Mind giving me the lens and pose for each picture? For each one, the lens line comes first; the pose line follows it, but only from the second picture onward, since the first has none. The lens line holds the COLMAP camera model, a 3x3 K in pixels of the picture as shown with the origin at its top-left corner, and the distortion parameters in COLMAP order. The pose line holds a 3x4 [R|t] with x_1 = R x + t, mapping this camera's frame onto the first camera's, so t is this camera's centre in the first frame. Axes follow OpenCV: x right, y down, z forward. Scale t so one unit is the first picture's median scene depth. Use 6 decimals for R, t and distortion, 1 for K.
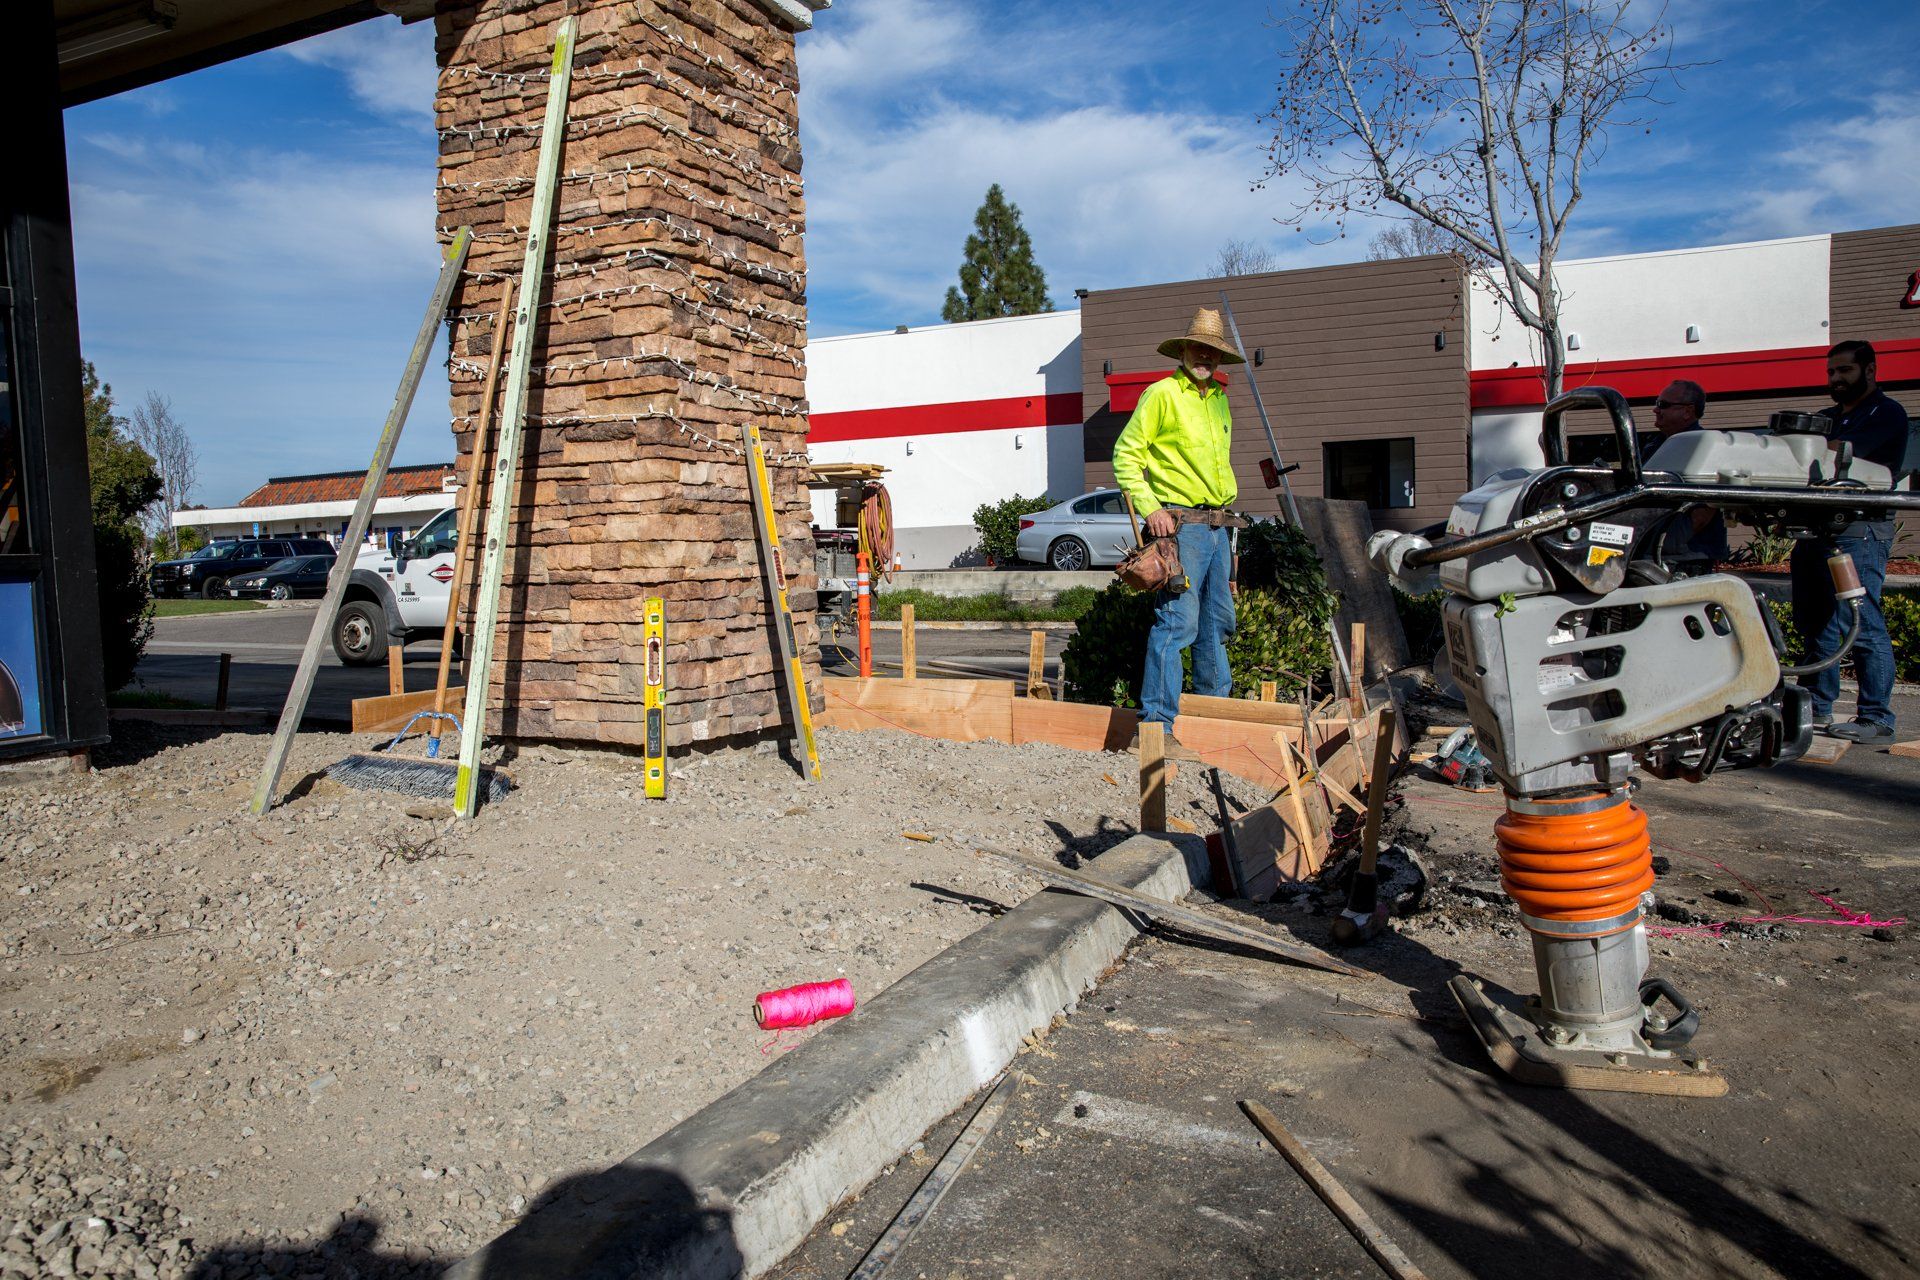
lens RADIAL K [[1332.7, 0, 954.2], [0, 1332.7, 645.7], [0, 0, 1]] dist [-0.111806, 0.099247]
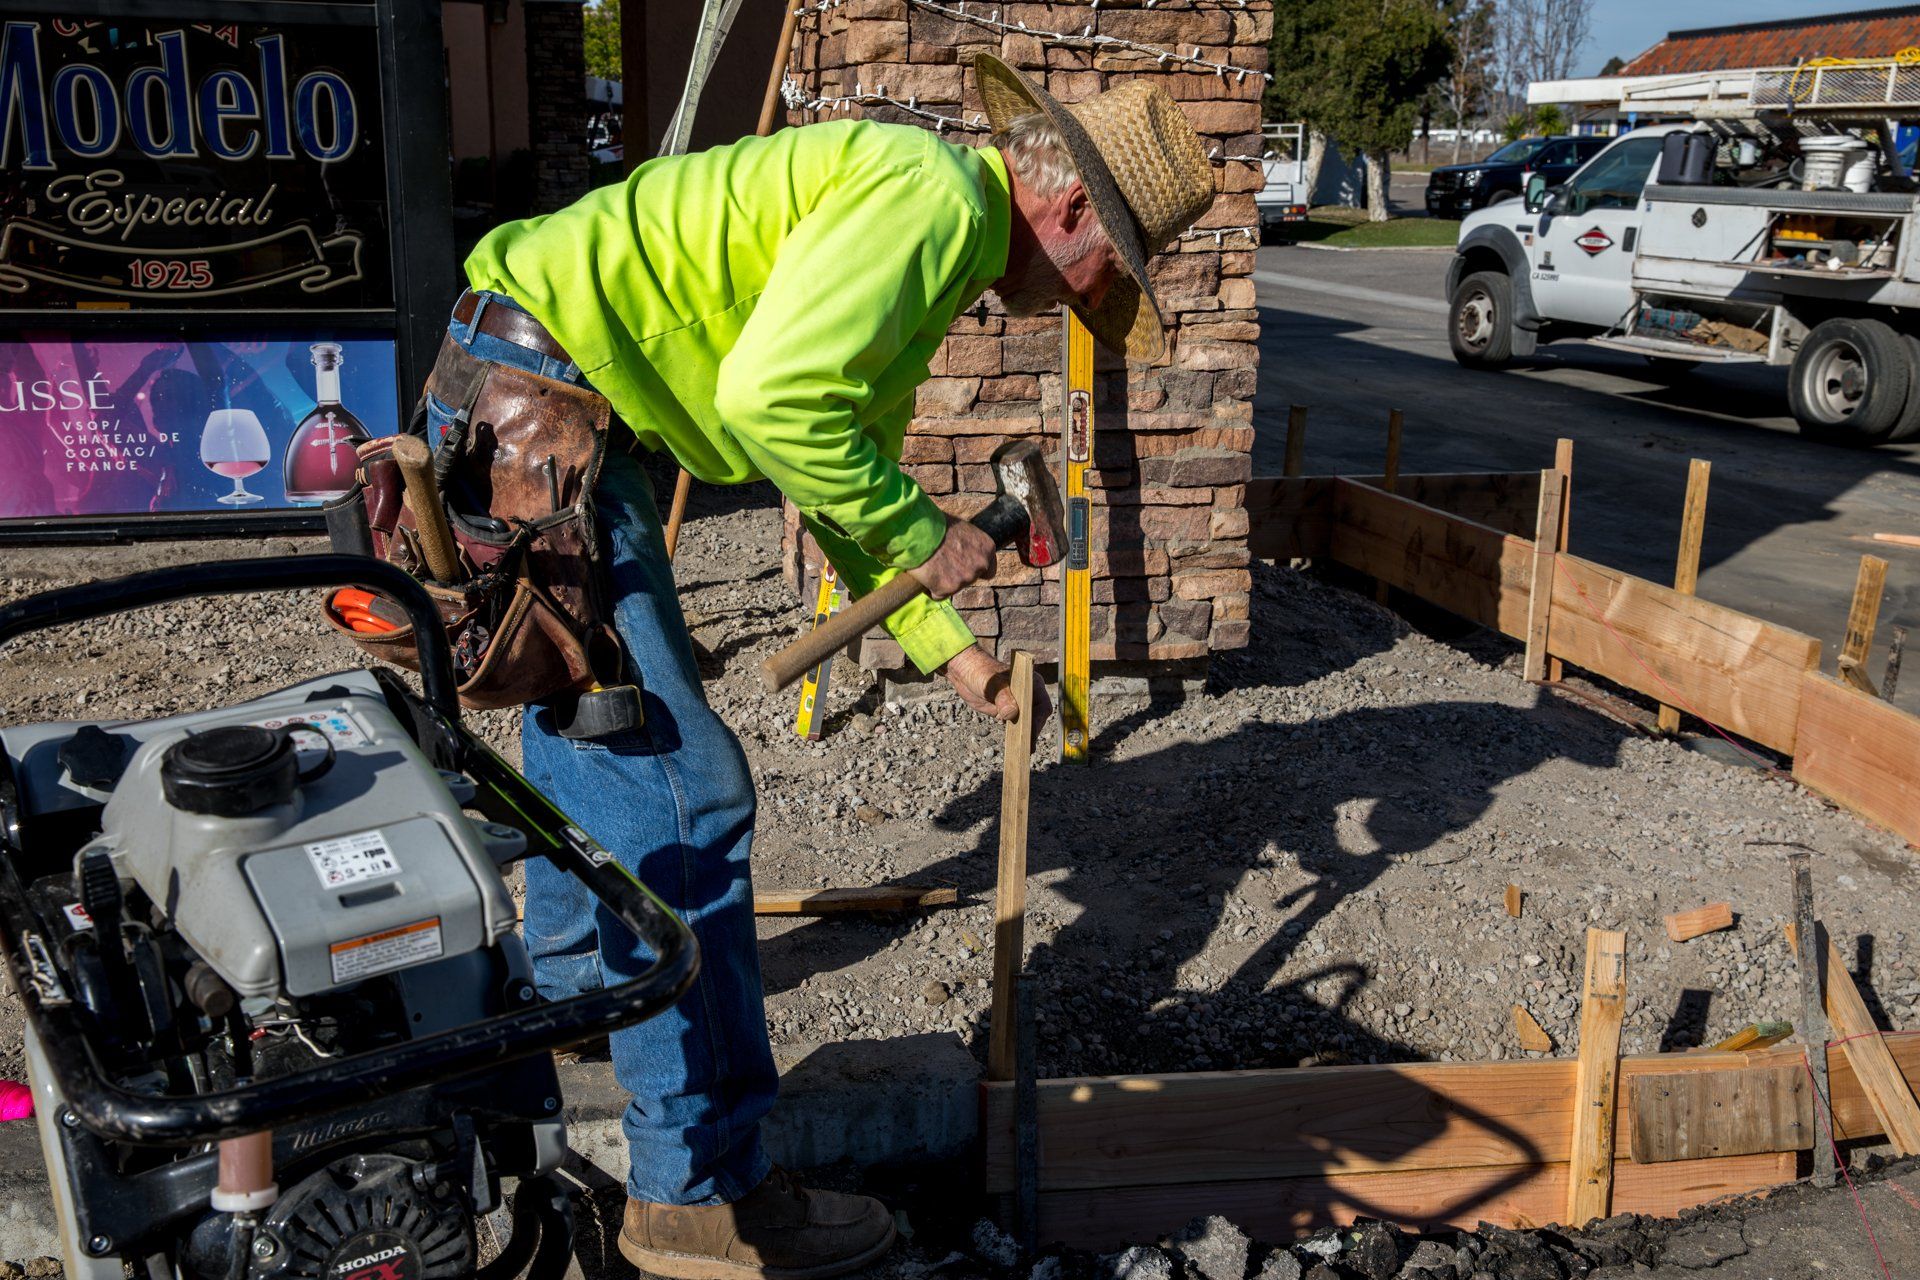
lens RADIAL K [[1969.3, 0, 954.1], [0, 1969.3, 642.3], [0, 0, 1]] dist [0.027285, 0.021182]
pose [[0.659879, 0.215957, -0.719668, 0.151863], [-0.084525, 0.973061, 0.214492, -0.044402], [0.746603, -0.080709, 0.660357, 0.091739]]
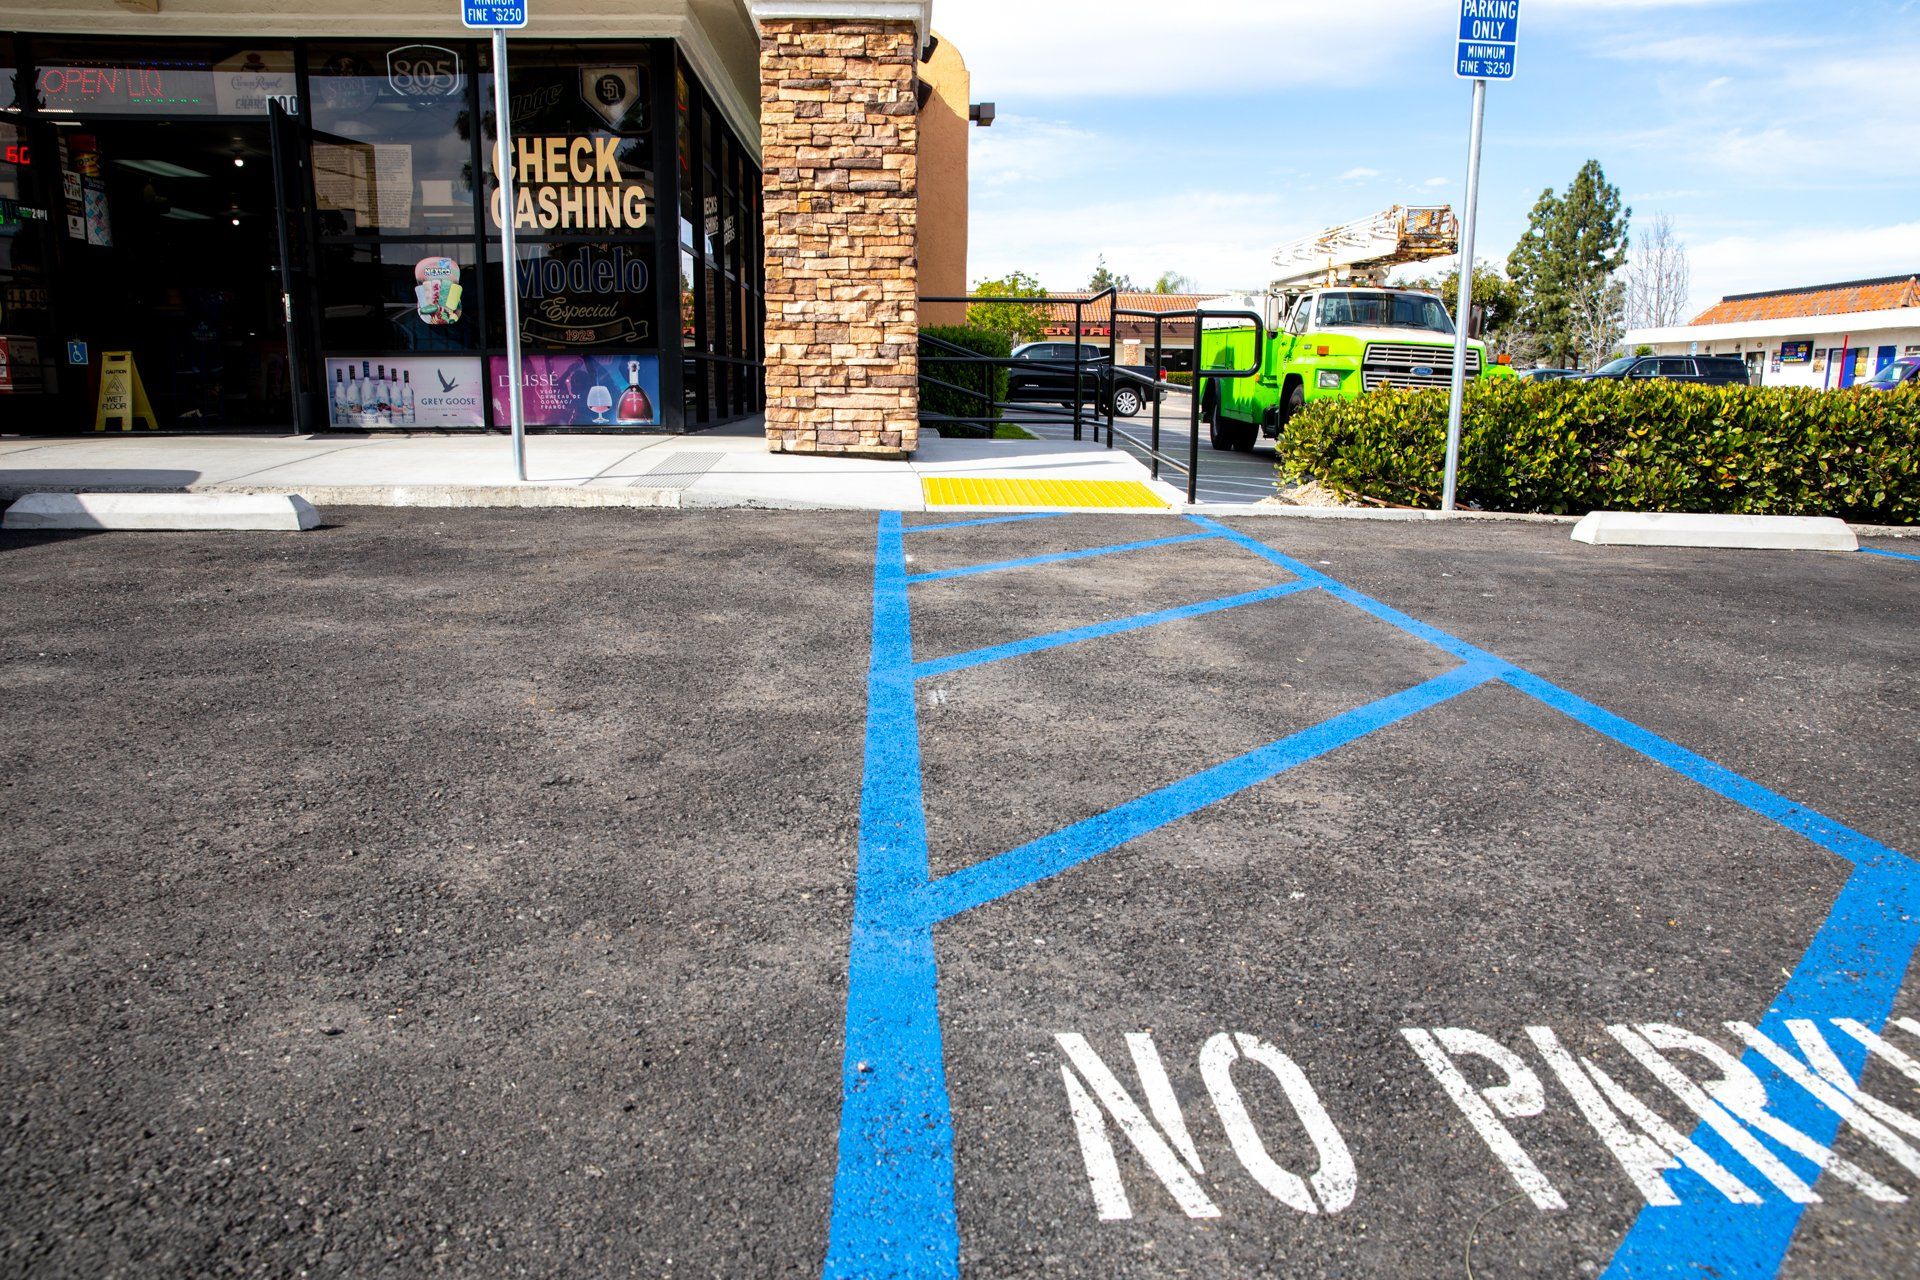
lens RADIAL K [[1332.7, 0, 954.2], [0, 1332.7, 645.7], [0, 0, 1]] dist [-0.111806, 0.099247]
pose [[0.463981, 0.201116, -0.862713, 0.440049], [-0.082645, 0.979467, 0.183886, -0.006601], [0.881982, -0.014020, 0.471075, 0.085569]]
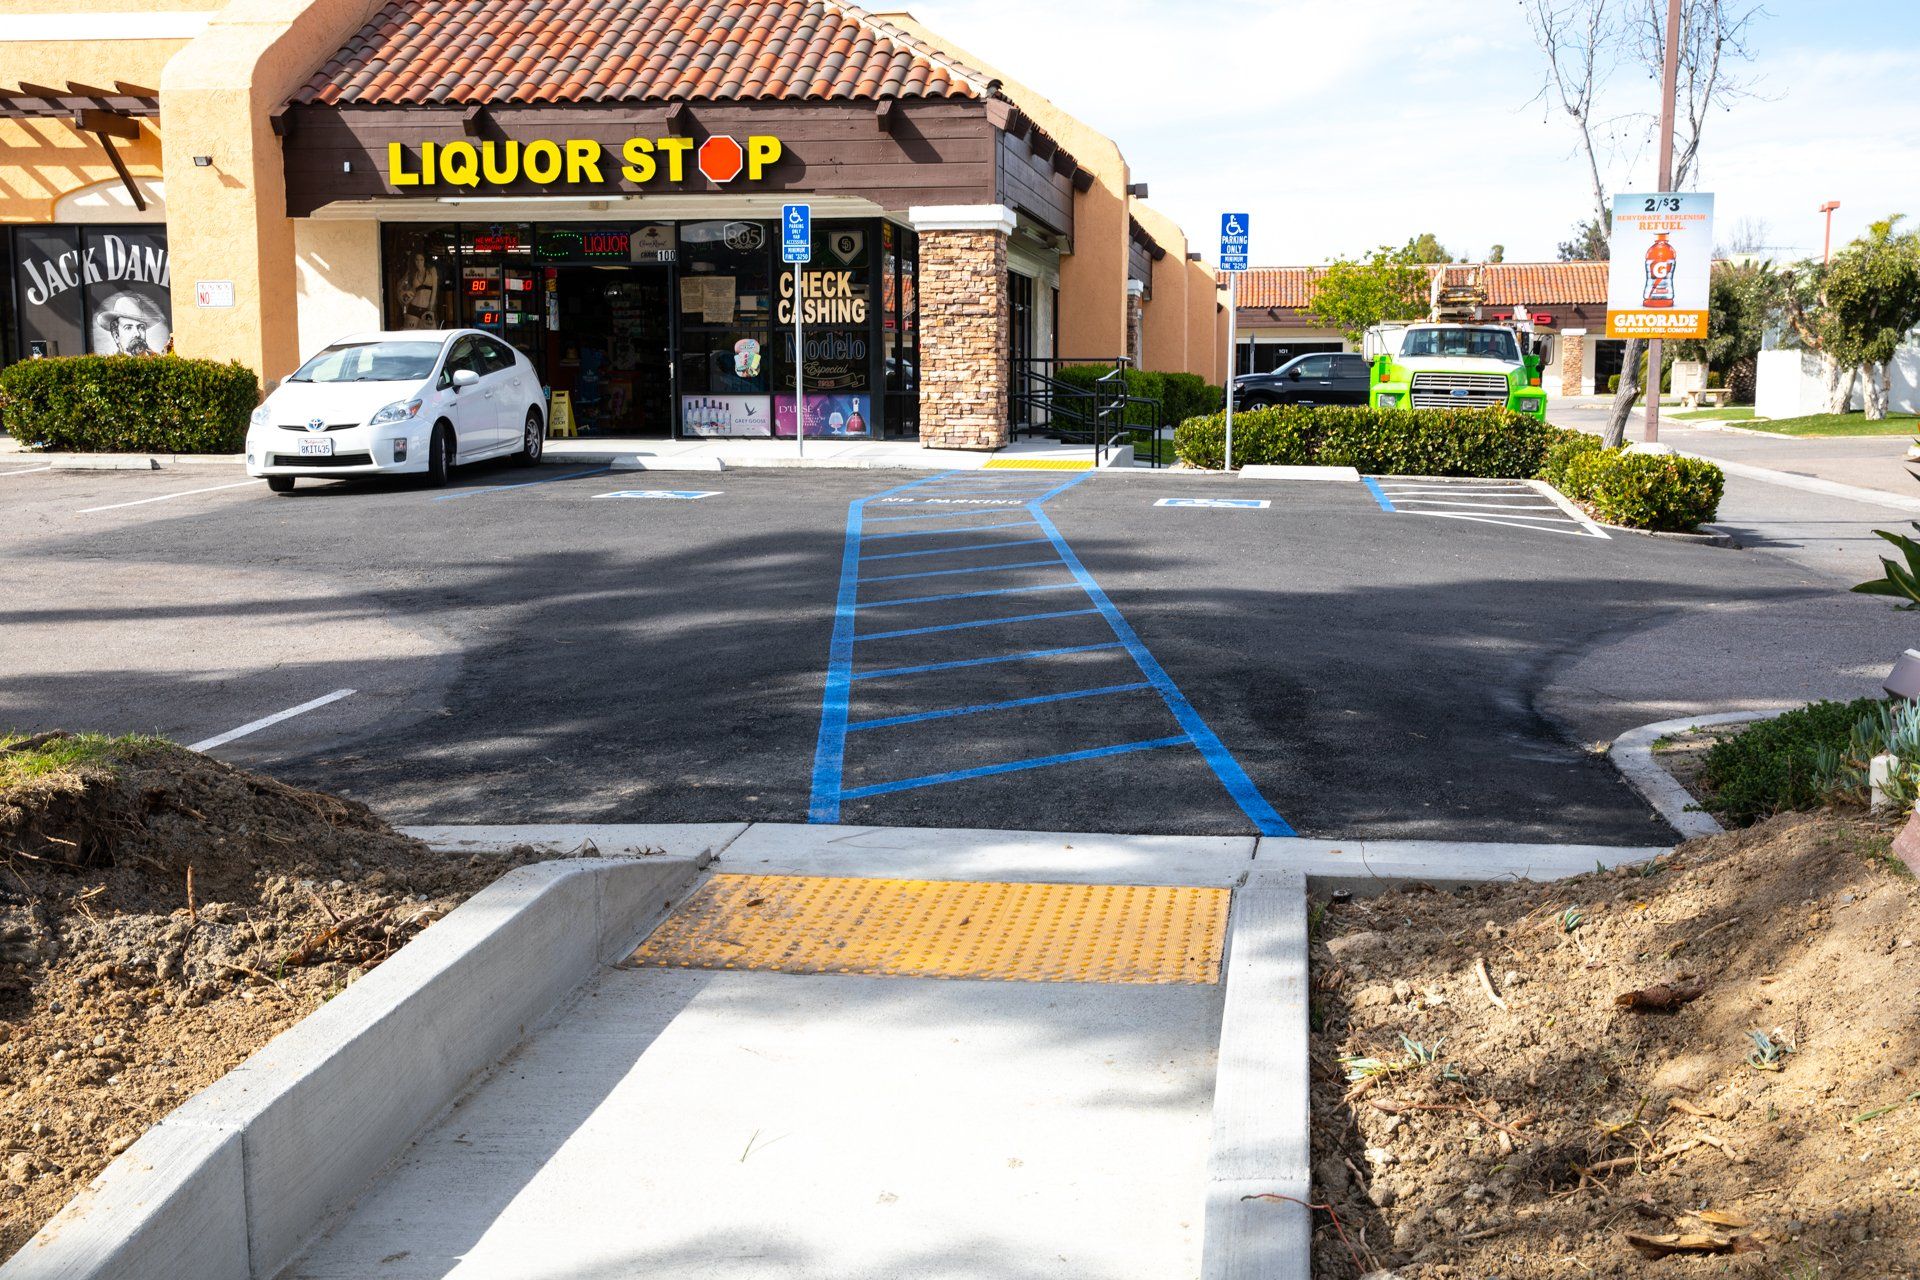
lens RADIAL K [[2170.2, 0, 947.2], [0, 2170.2, 640.6], [0, 0, 1]] dist [0.009428, 0.145921]
pose [[0.273275, 0.136813, -0.952157, 1.531587], [-0.075057, 0.989849, 0.120687, -0.034608], [0.959003, 0.038485, 0.280770, -0.169204]]
